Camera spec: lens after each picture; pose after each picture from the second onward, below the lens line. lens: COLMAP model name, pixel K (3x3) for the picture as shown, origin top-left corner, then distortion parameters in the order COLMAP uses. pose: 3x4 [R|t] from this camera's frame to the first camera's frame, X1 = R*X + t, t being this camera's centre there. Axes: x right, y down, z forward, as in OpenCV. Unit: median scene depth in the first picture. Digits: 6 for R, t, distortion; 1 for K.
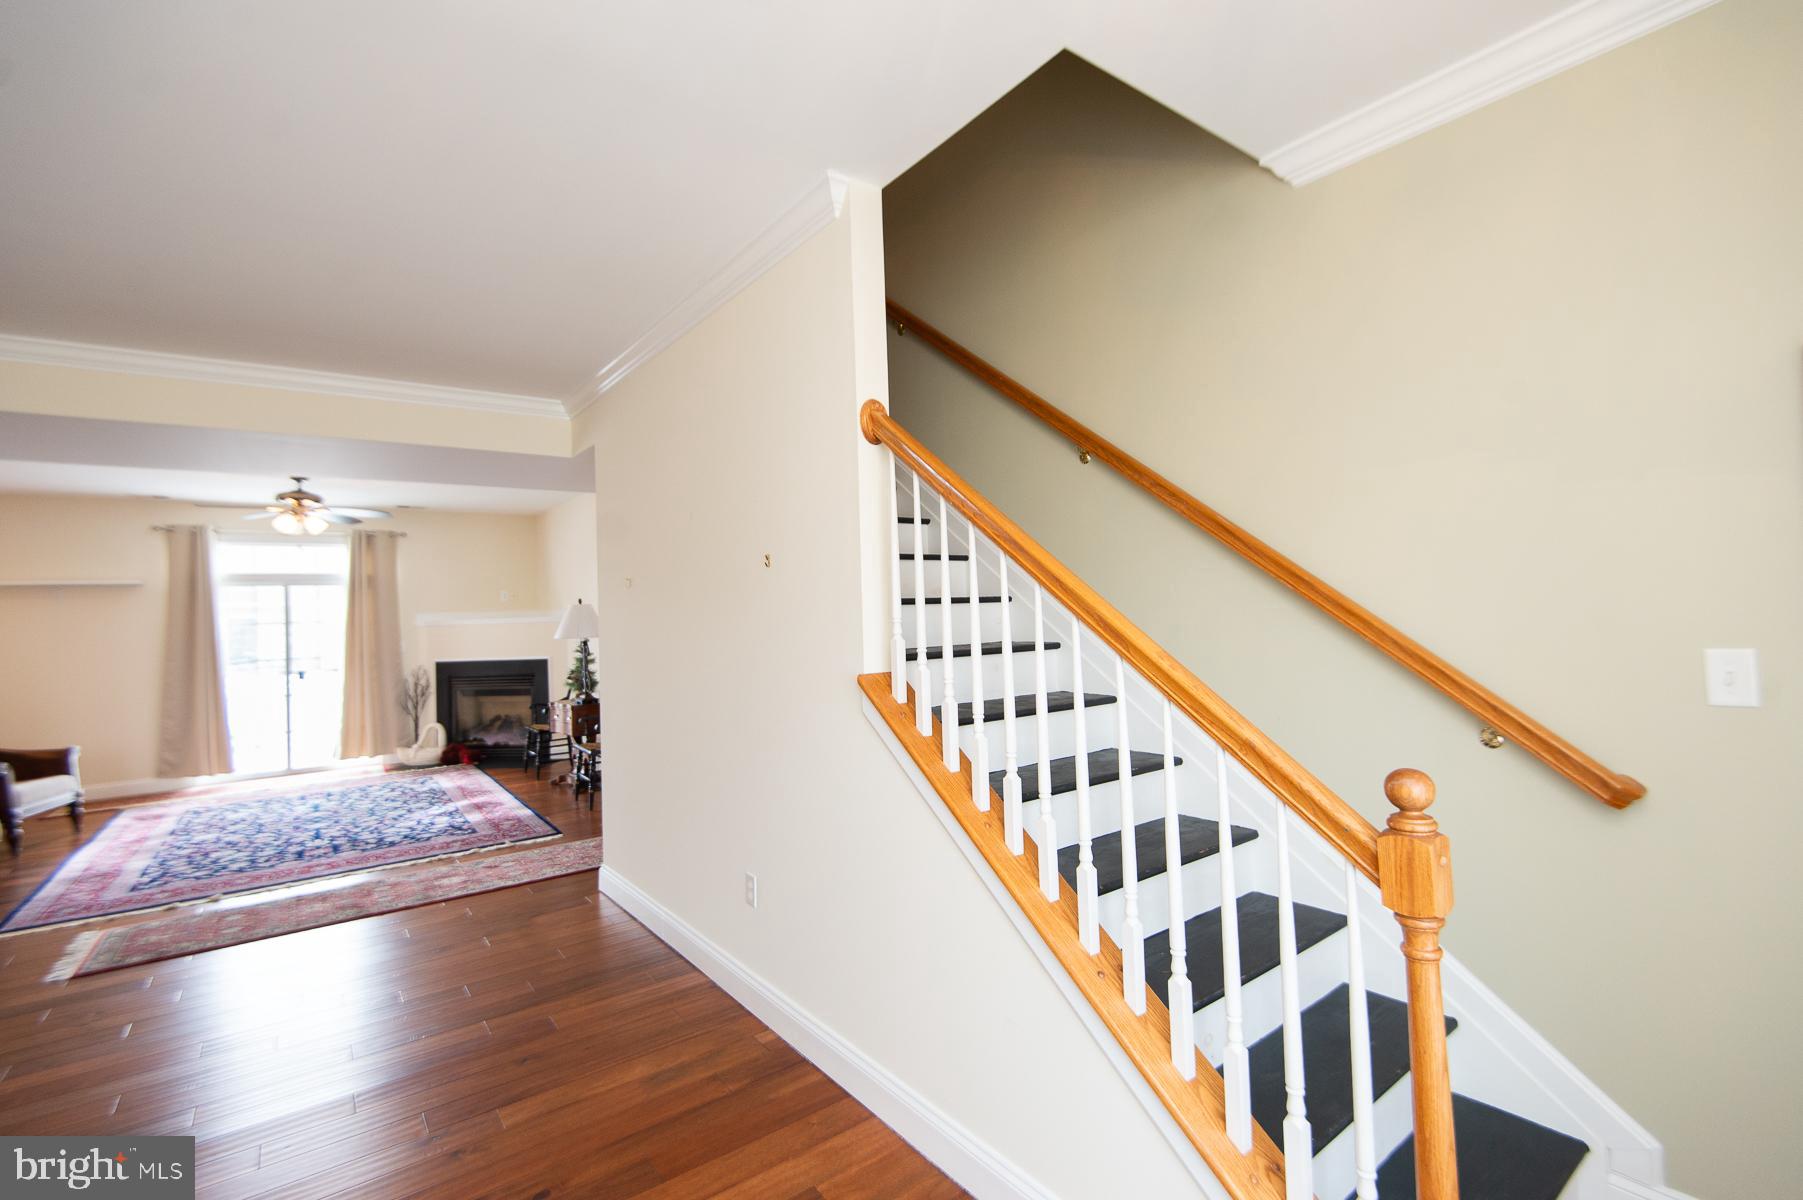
lens RADIAL K [[790.9, 0, 898.7], [0, 790.9, 588.9], [0, 0, 1]] dist [0.012326, -0.007795]
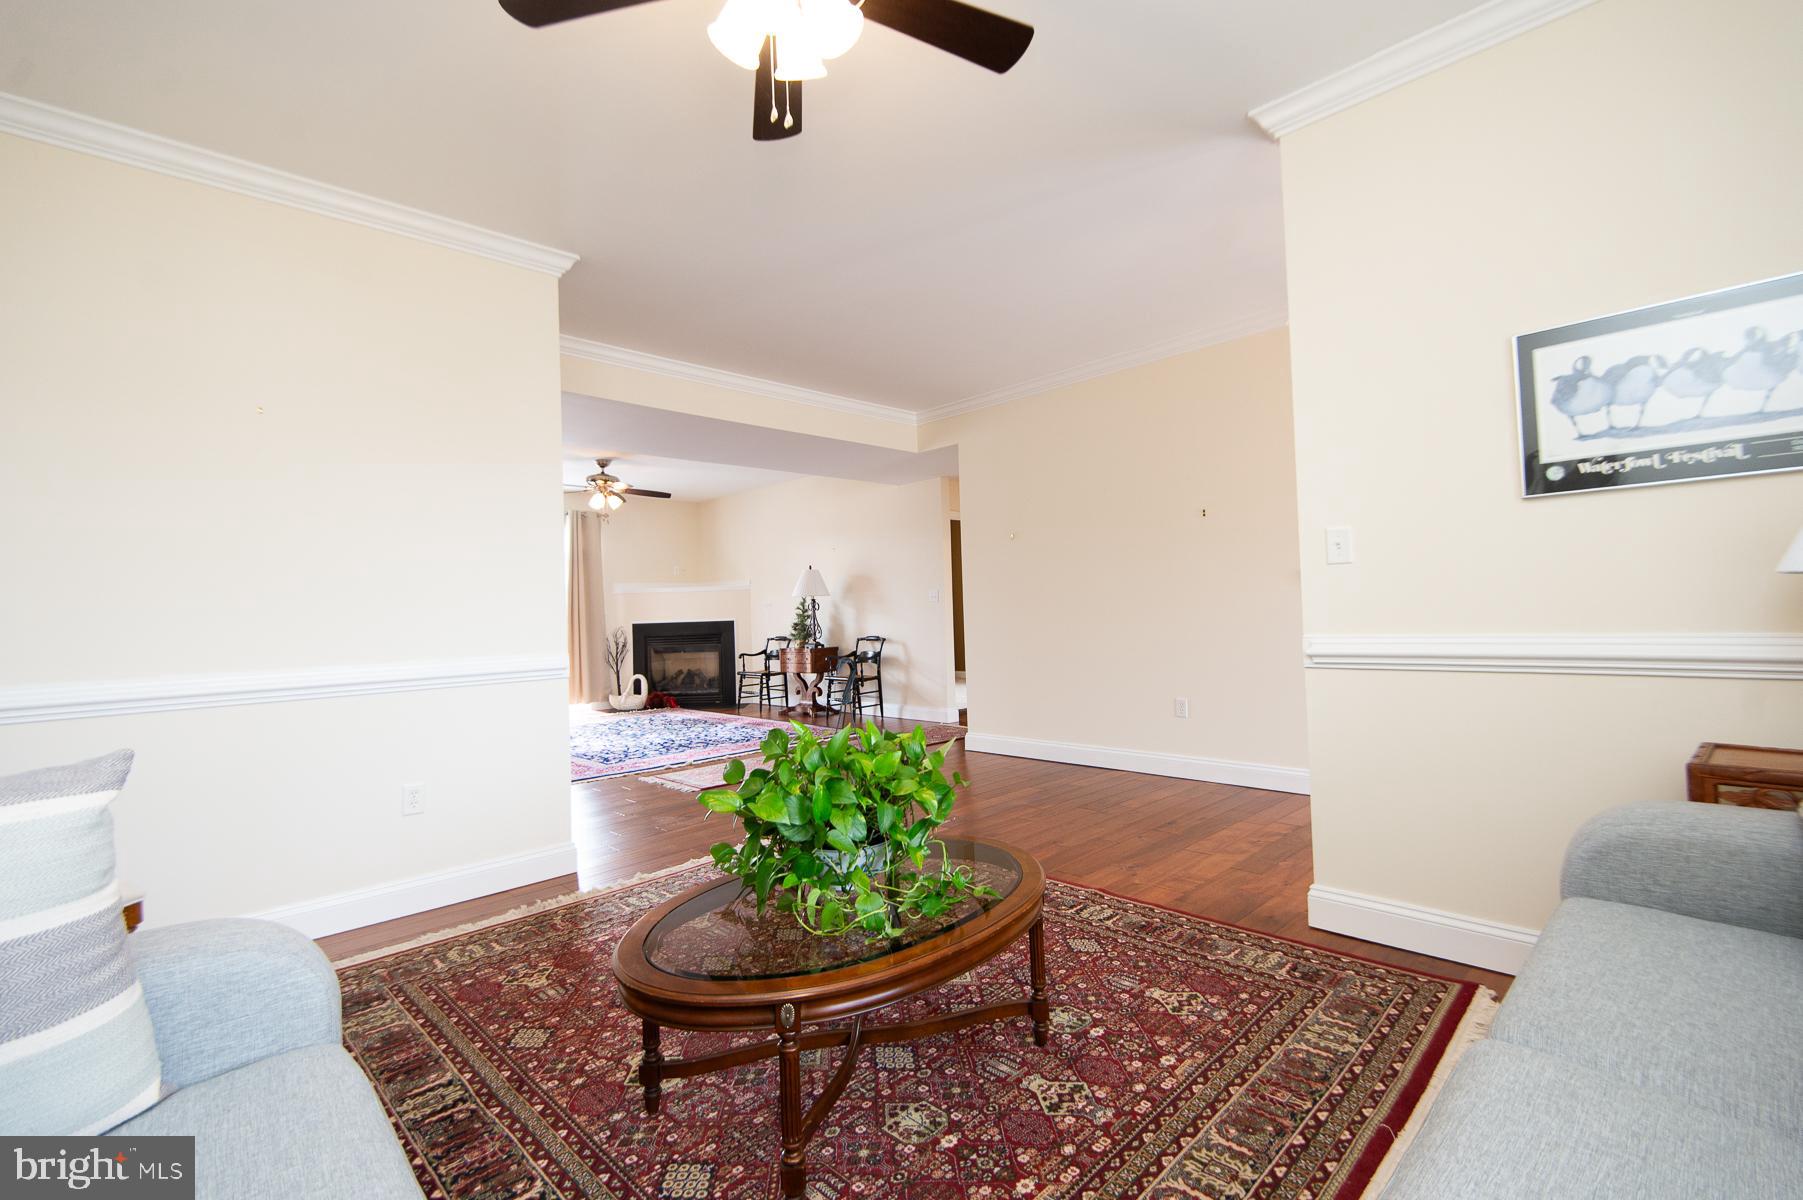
lens RADIAL K [[790.9, 0, 898.8], [0, 790.9, 597.7], [0, 0, 1]] dist [0.012326, -0.007795]
pose [[0.994442, 0.004578, 0.105189, -0.335433], [-0.005072, 0.999977, 0.004429, 0.048957], [-0.105166, -0.004938, 0.994442, -0.225723]]
